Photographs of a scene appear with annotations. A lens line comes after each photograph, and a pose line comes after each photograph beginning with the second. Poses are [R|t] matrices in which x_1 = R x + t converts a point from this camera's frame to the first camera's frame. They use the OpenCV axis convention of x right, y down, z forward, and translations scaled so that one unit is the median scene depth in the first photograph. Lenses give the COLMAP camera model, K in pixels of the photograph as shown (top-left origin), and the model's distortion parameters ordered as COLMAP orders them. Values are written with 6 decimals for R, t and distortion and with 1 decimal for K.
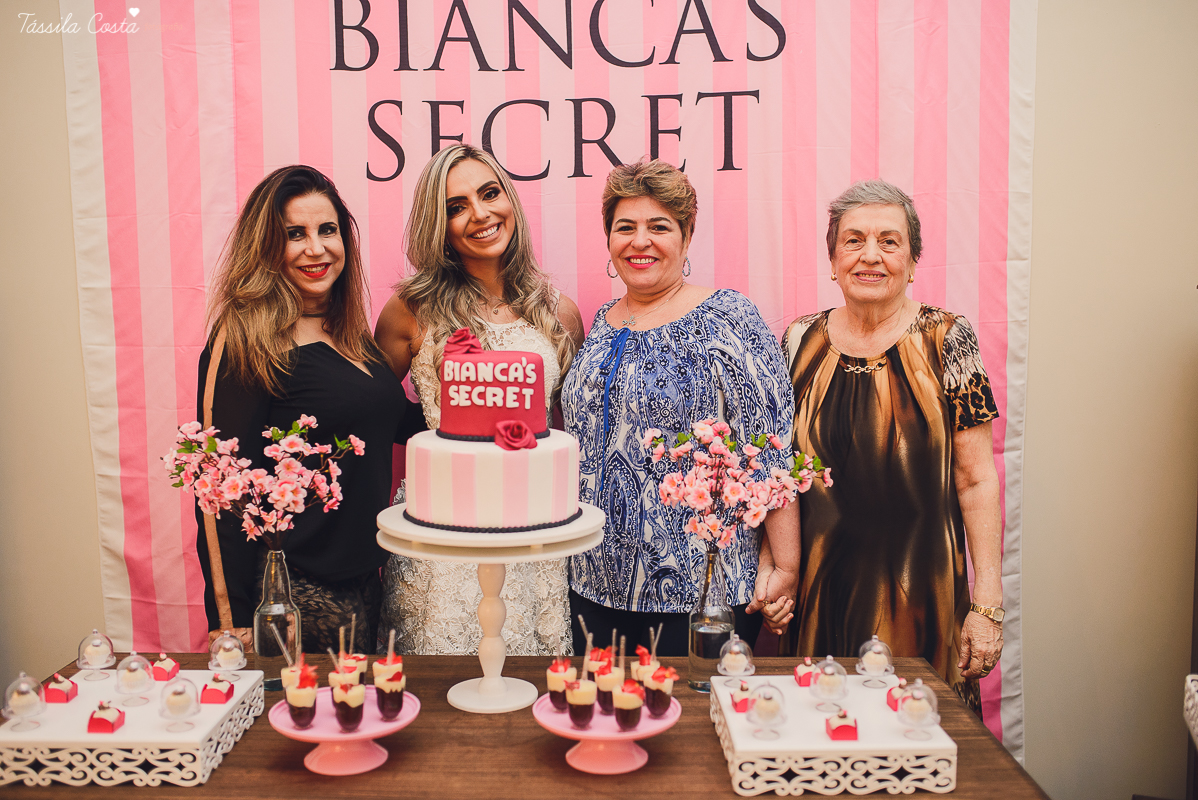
lens RADIAL K [[1119.0, 0, 588.0], [0, 1119.0, 392.7], [0, 0, 1]] dist [-0.019789, 0.000000]
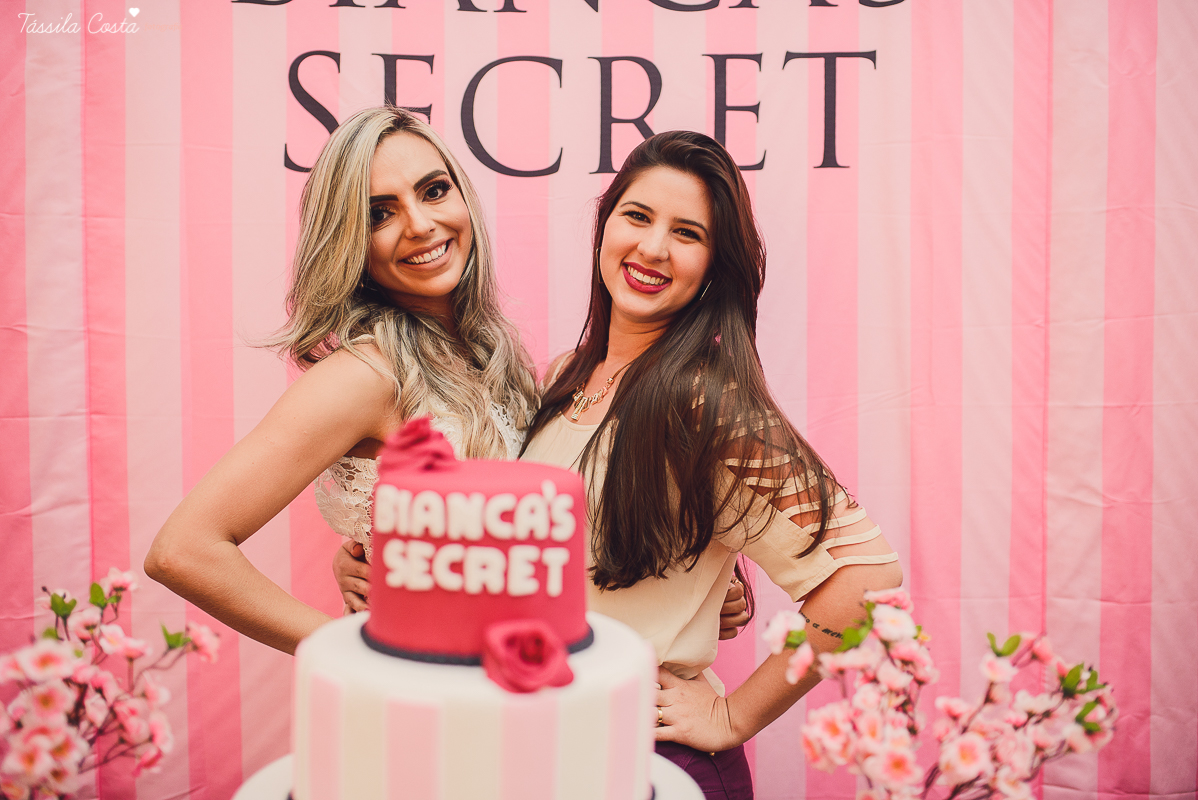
lens RADIAL K [[1119.0, 0, 588.1], [0, 1119.0, 389.2], [0, 0, 1]] dist [-0.019789, 0.000000]
pose [[0.999450, 0.016964, 0.028481, -0.035768], [-0.015497, 0.998581, -0.050949, -0.030893], [-0.029305, 0.050480, 0.998295, 0.347574]]
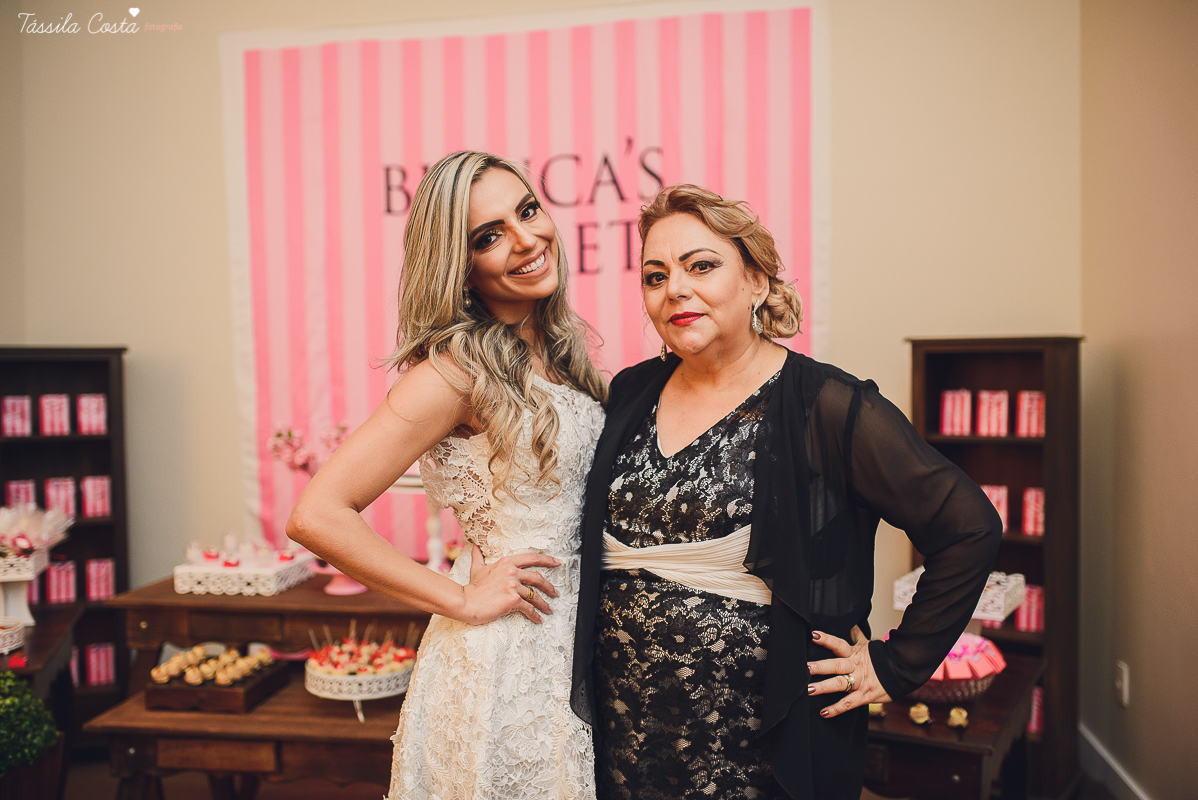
lens RADIAL K [[1119.0, 0, 596.8], [0, 1119.0, 400.2], [0, 0, 1]] dist [-0.019789, 0.000000]
pose [[0.989778, -0.003550, -0.142569, 0.305770], [-0.001626, 0.999344, -0.036172, 0.038355], [0.142604, 0.036034, 0.989124, -0.547519]]
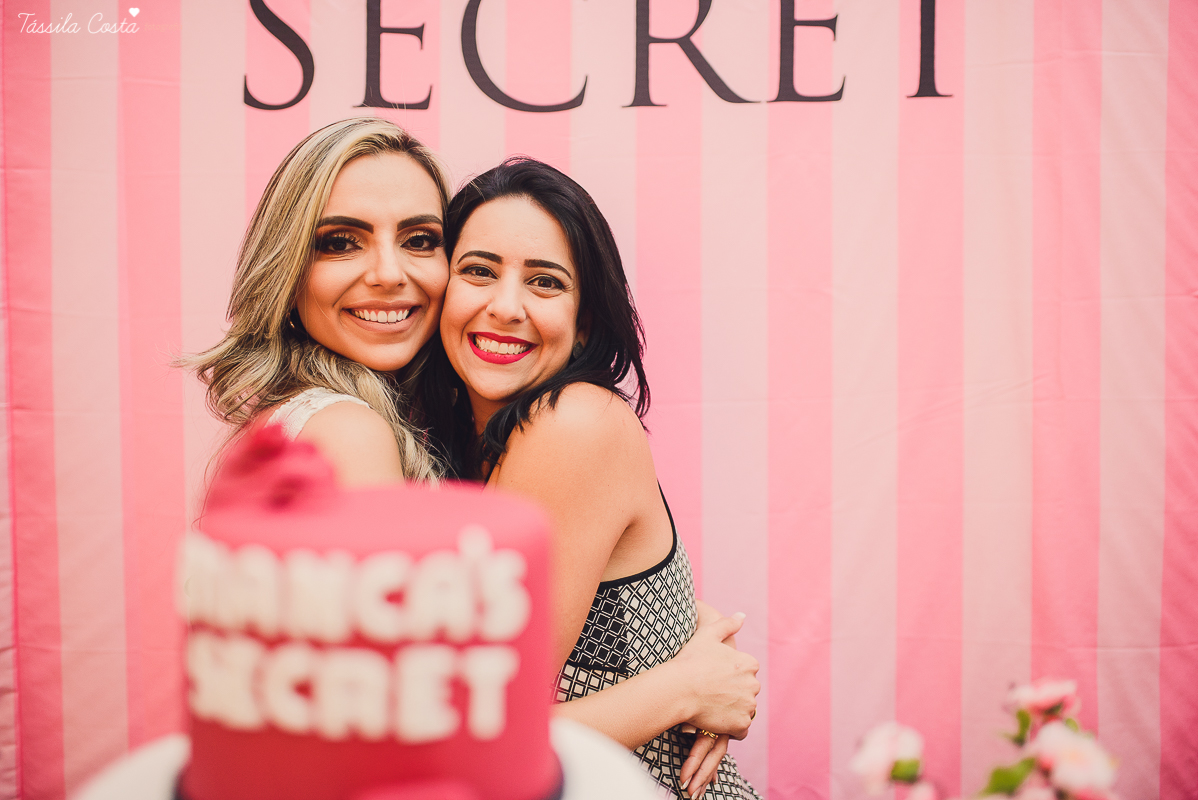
lens RADIAL K [[1119.0, 0, 590.0], [0, 1119.0, 388.5], [0, 0, 1]] dist [-0.019789, 0.000000]
pose [[0.999452, 0.017271, -0.028252, -0.015620], [-0.018576, 0.998741, -0.046595, -0.035286], [0.027411, 0.047094, 0.998514, 0.483502]]
